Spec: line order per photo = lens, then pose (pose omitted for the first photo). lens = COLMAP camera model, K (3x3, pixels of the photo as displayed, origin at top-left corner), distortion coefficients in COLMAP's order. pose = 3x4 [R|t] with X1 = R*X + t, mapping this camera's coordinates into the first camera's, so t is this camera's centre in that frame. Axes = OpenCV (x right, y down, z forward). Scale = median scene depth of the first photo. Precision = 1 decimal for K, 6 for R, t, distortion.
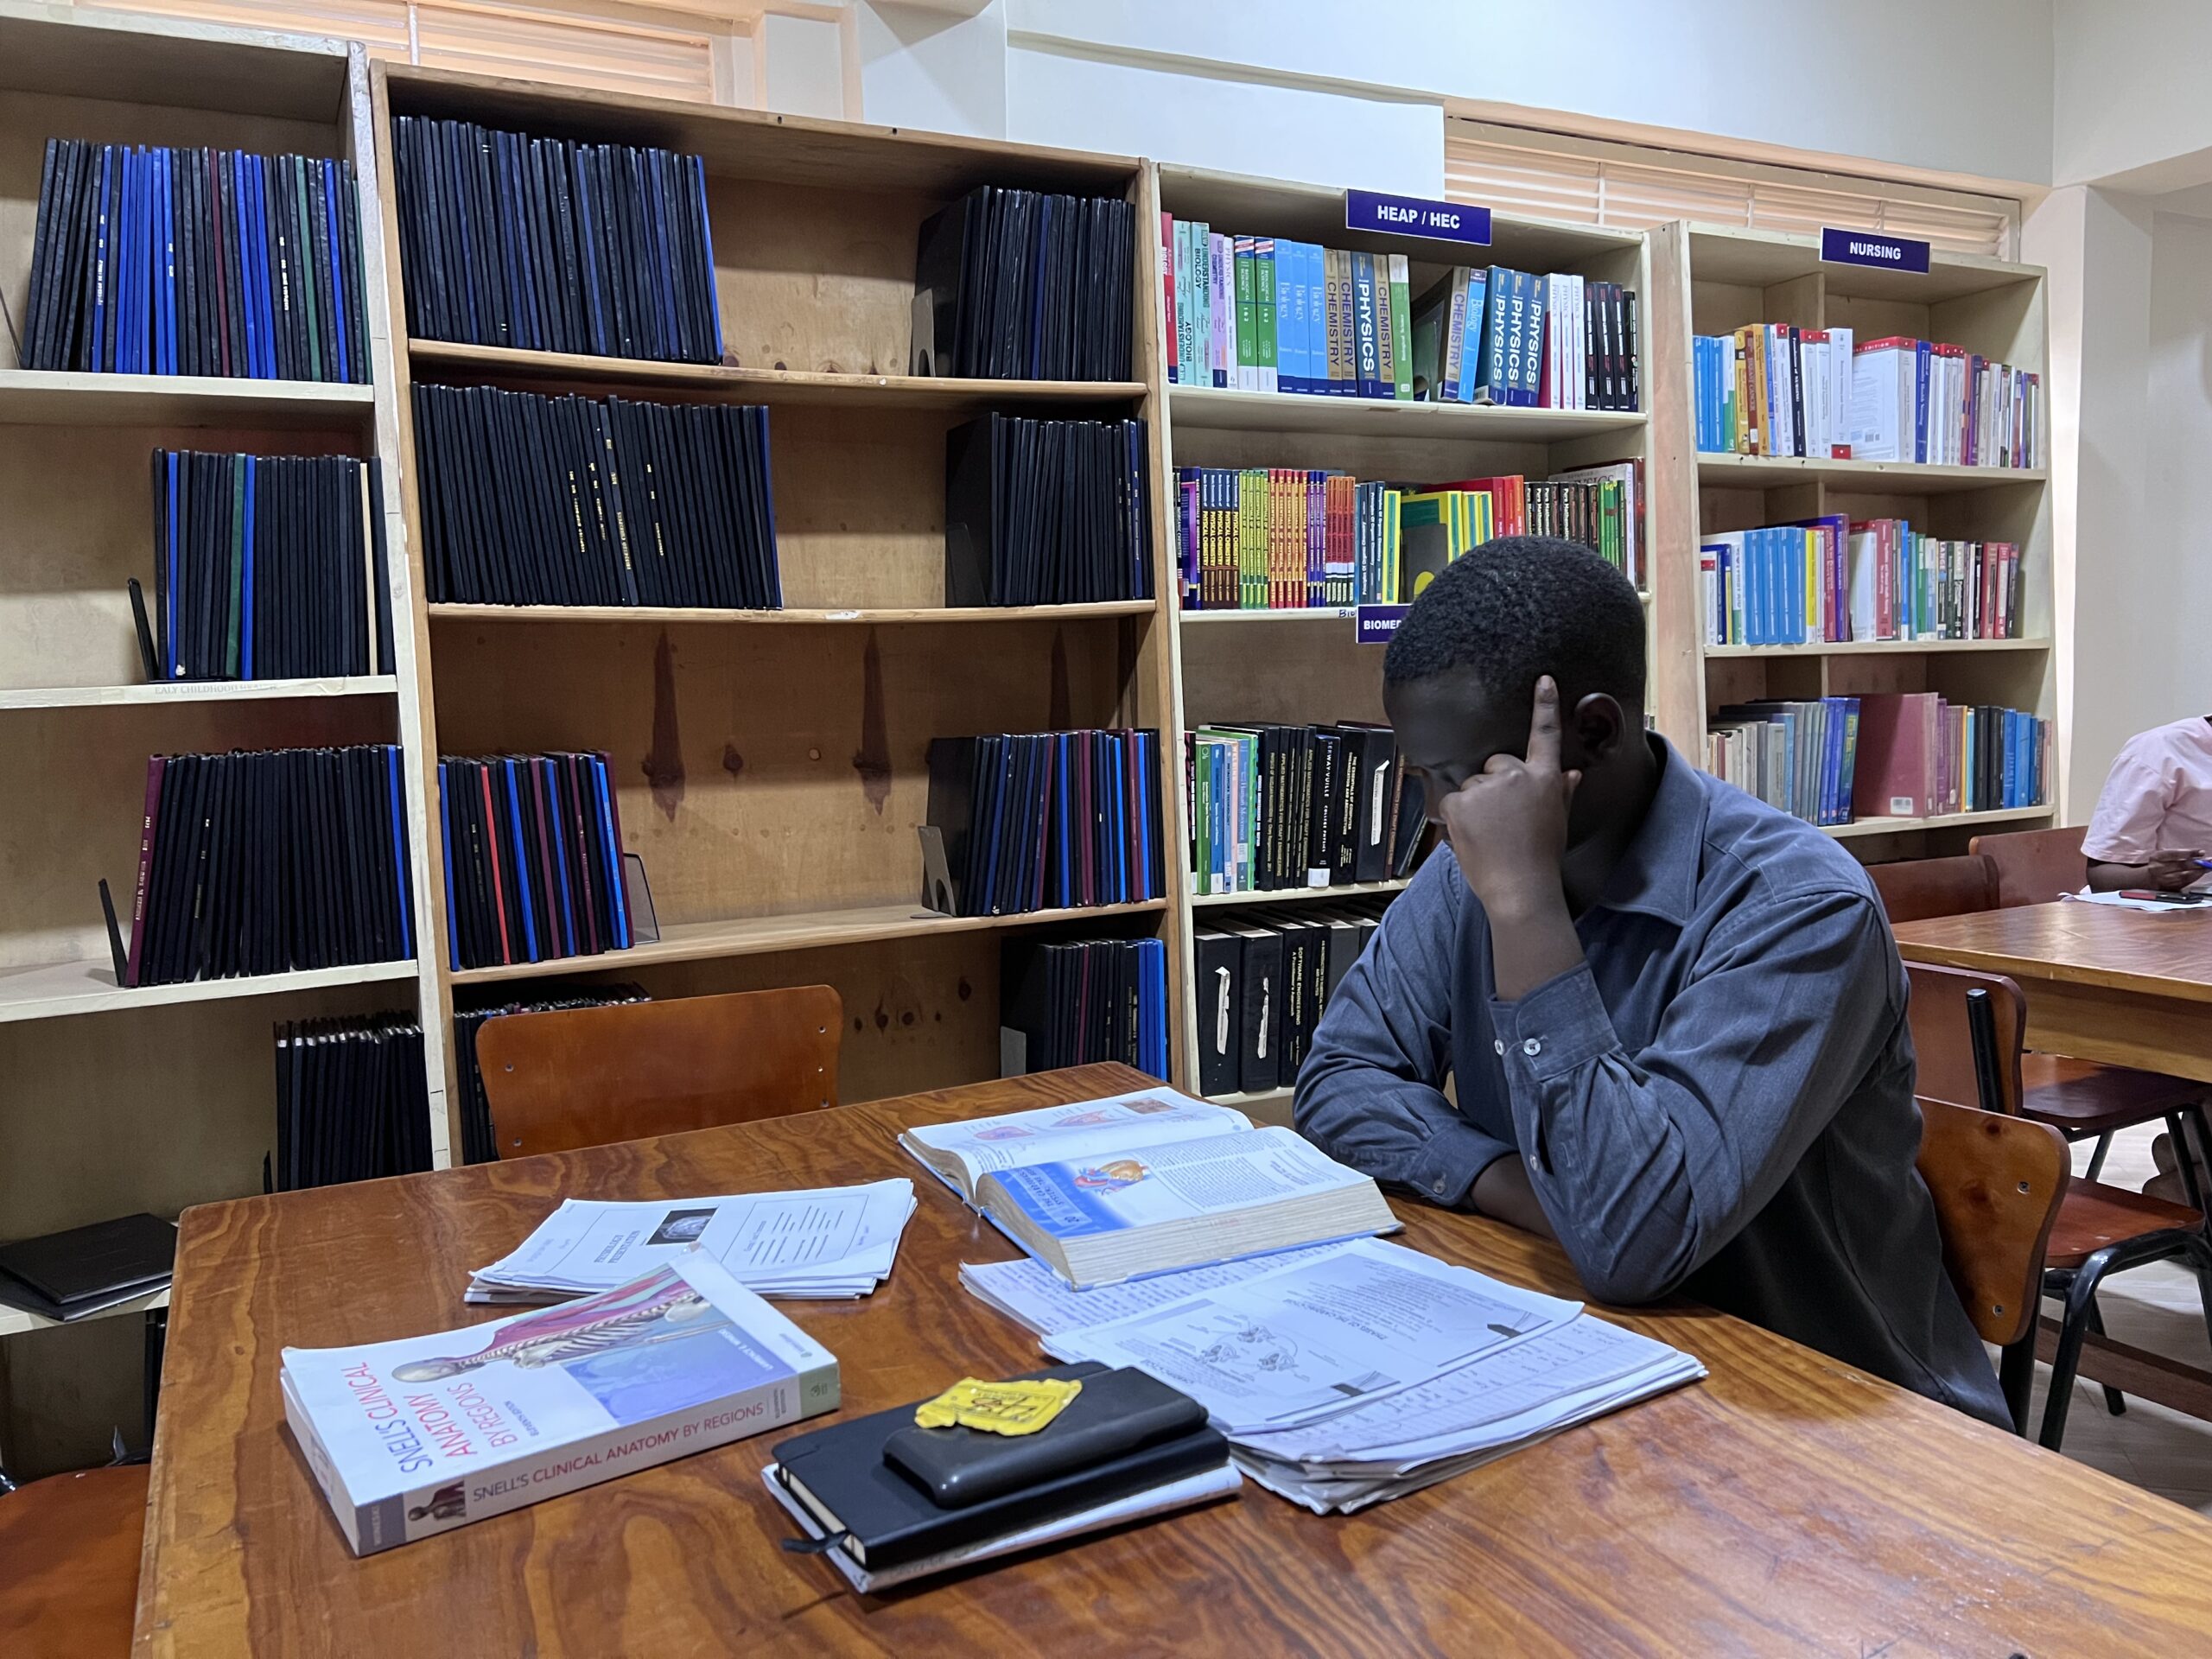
lens RADIAL K [[1645.8, 0, 1106.0], [0, 1645.8, 829.5], [0, 0, 1]] dist [0.074816, -0.091541]
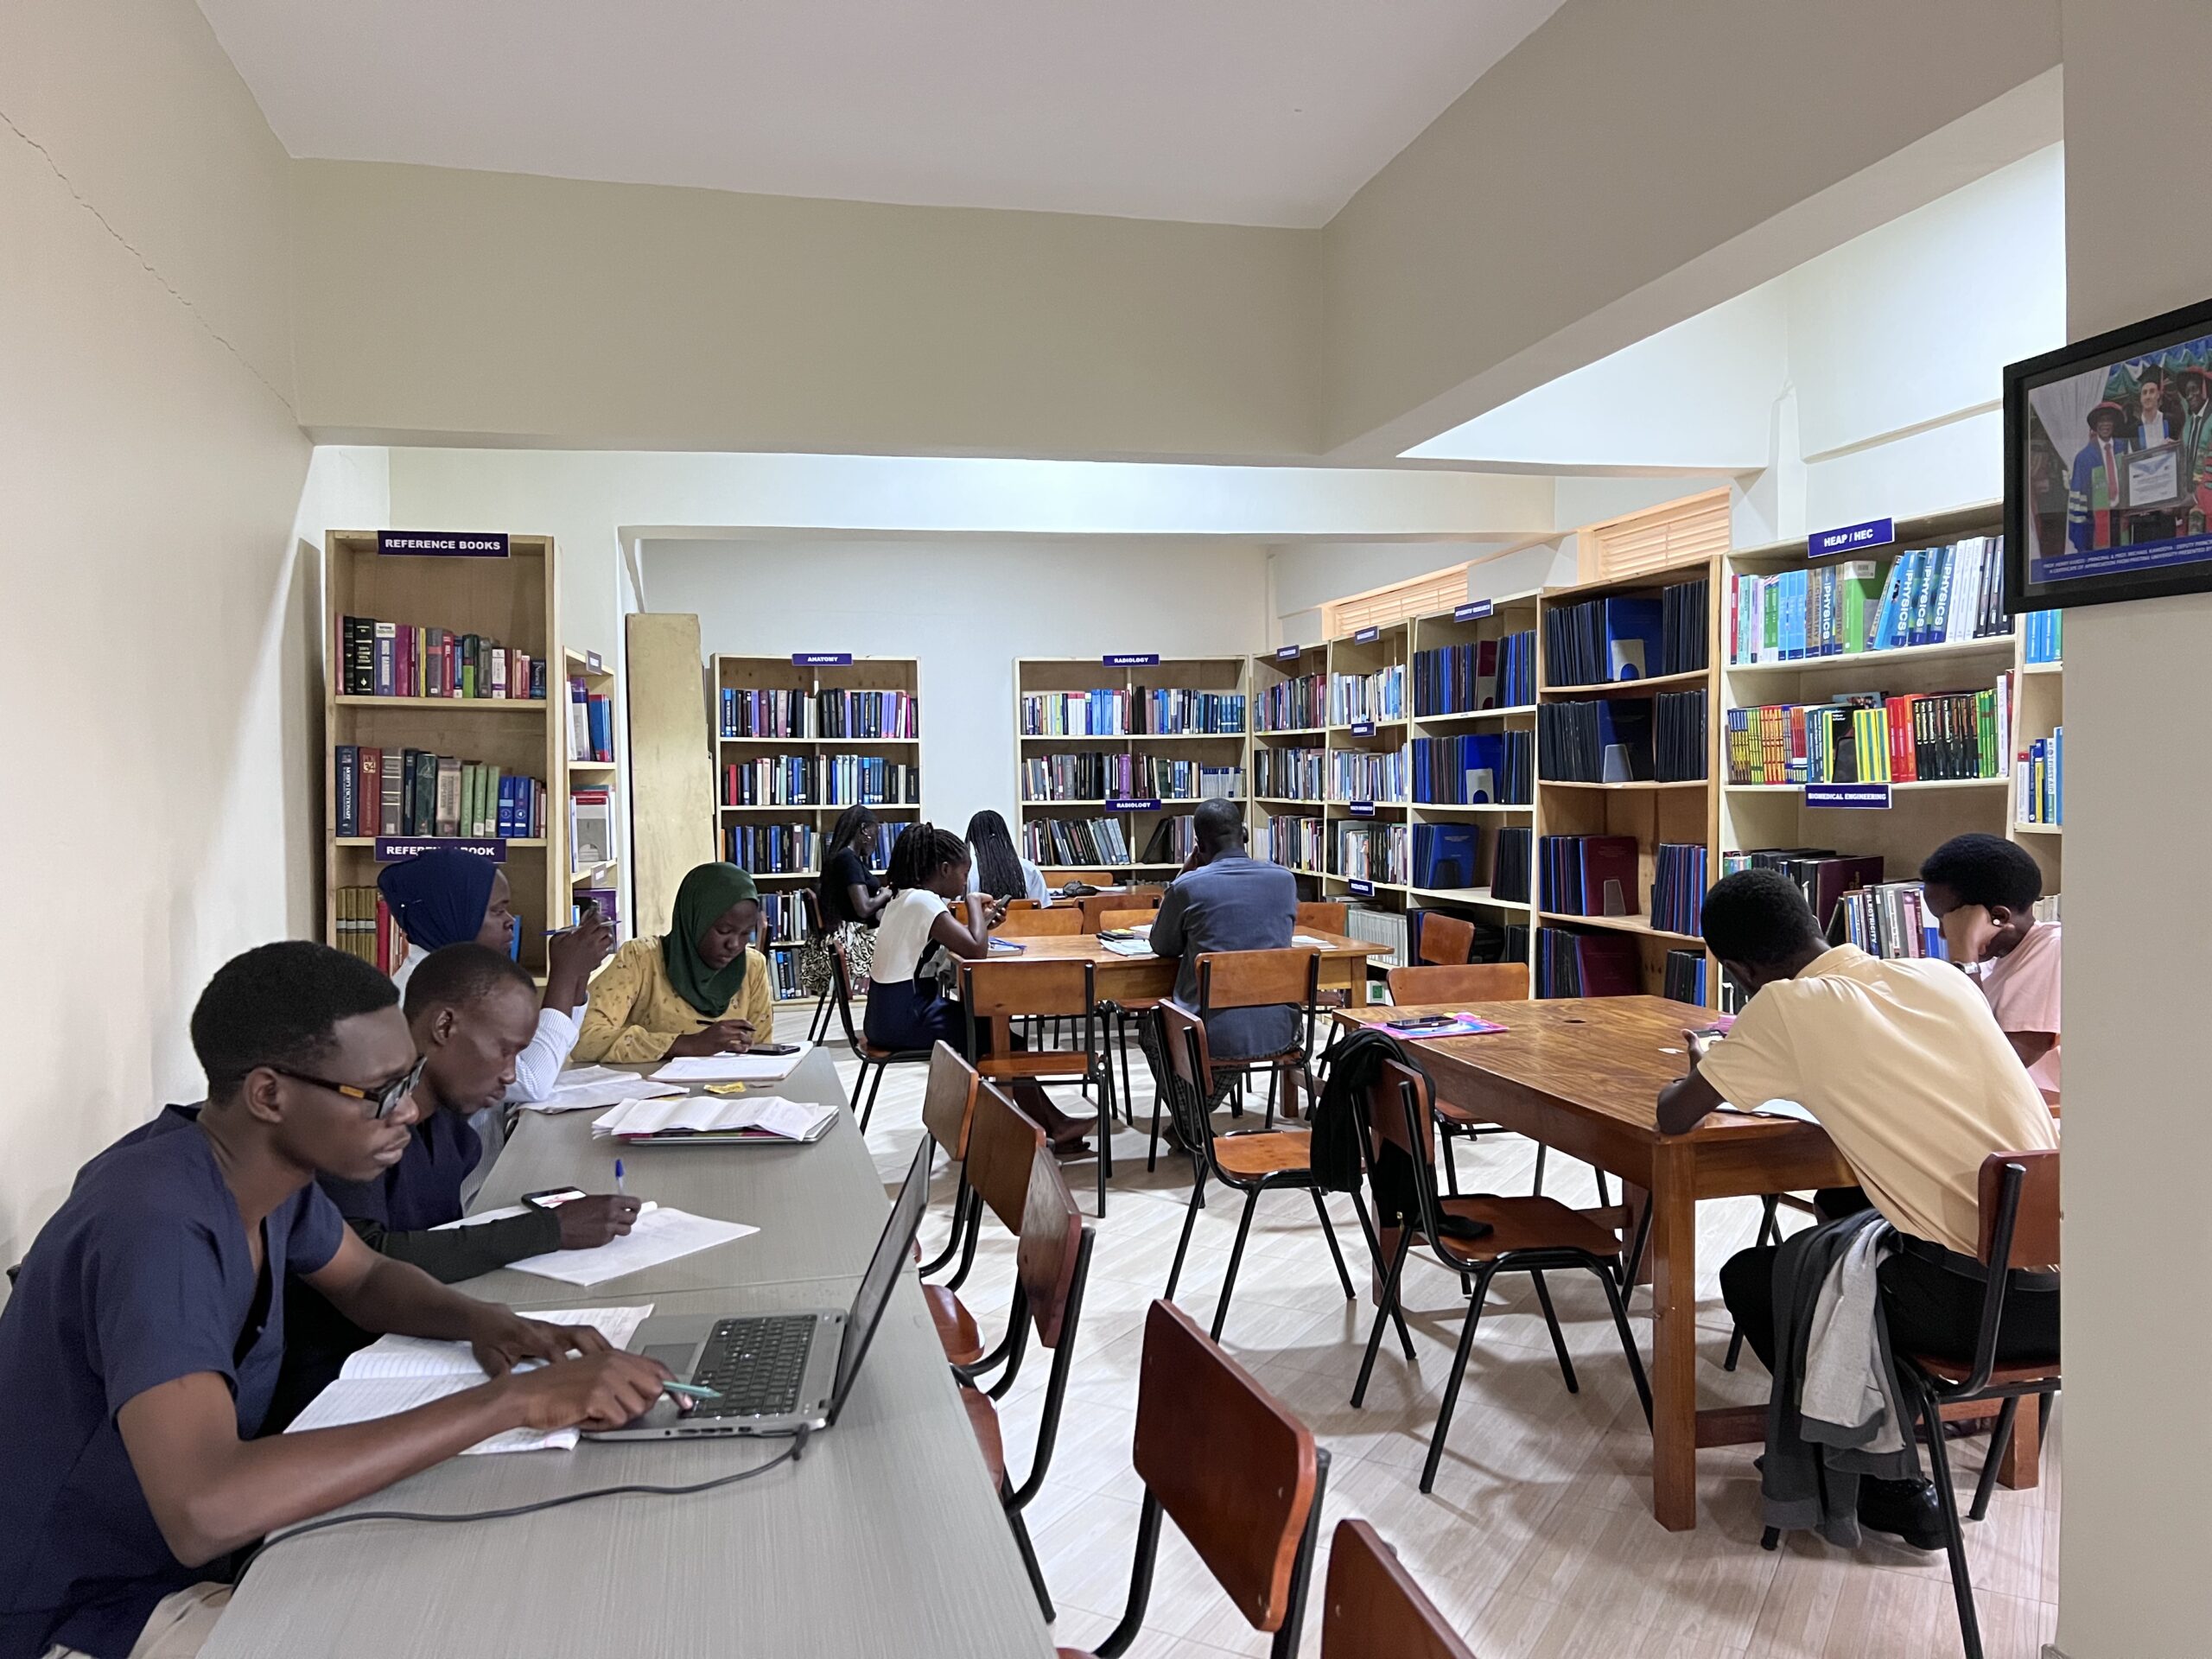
lens RADIAL K [[1645.8, 0, 1106.0], [0, 1645.8, 829.5], [0, 0, 1]] dist [0.074816, -0.091541]
pose [[-0.237680, 0.071050, -0.968742, 1.993614], [-0.054854, 0.994748, 0.086416, -0.203953], [0.969793, 0.073679, -0.232534, 0.748111]]
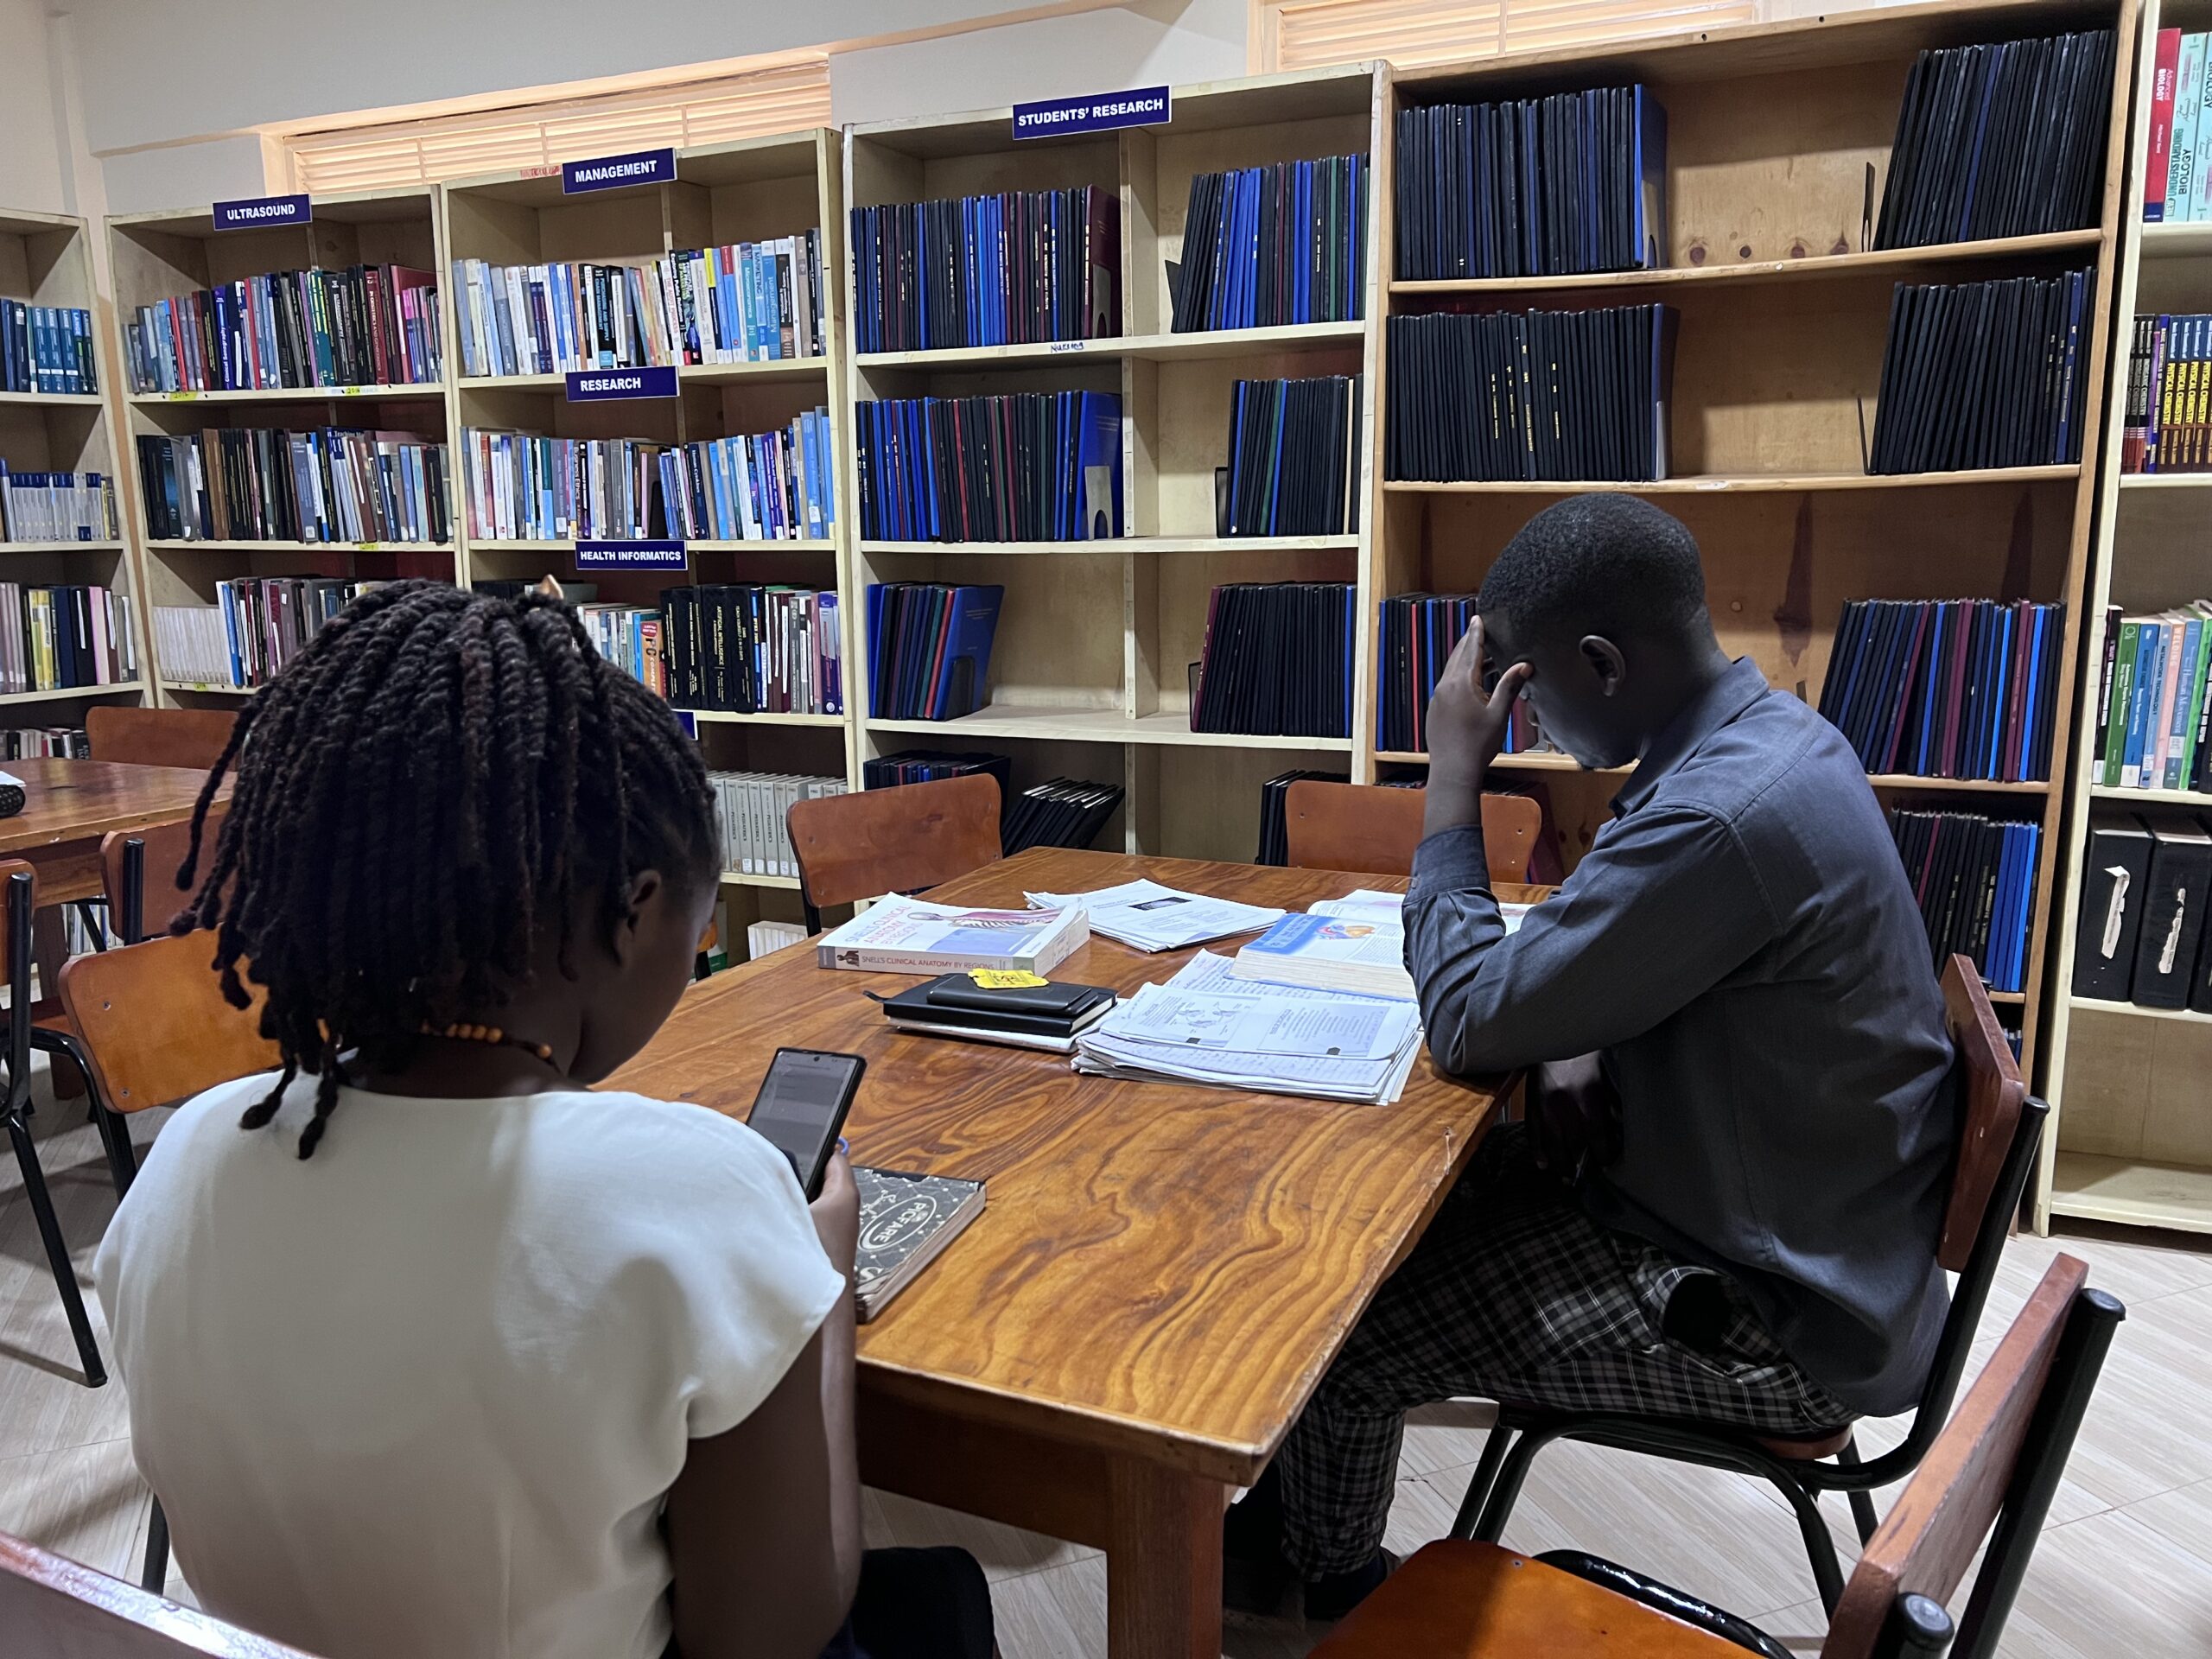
lens RADIAL K [[1645.8, 0, 1106.0], [0, 1645.8, 829.5], [0, 0, 1]] dist [0.074816, -0.091541]
pose [[0.616124, 0.171561, -0.768738, 0.459706], [-0.077129, 0.984441, 0.157883, -0.043183], [0.783863, -0.037984, 0.619771, -0.028963]]
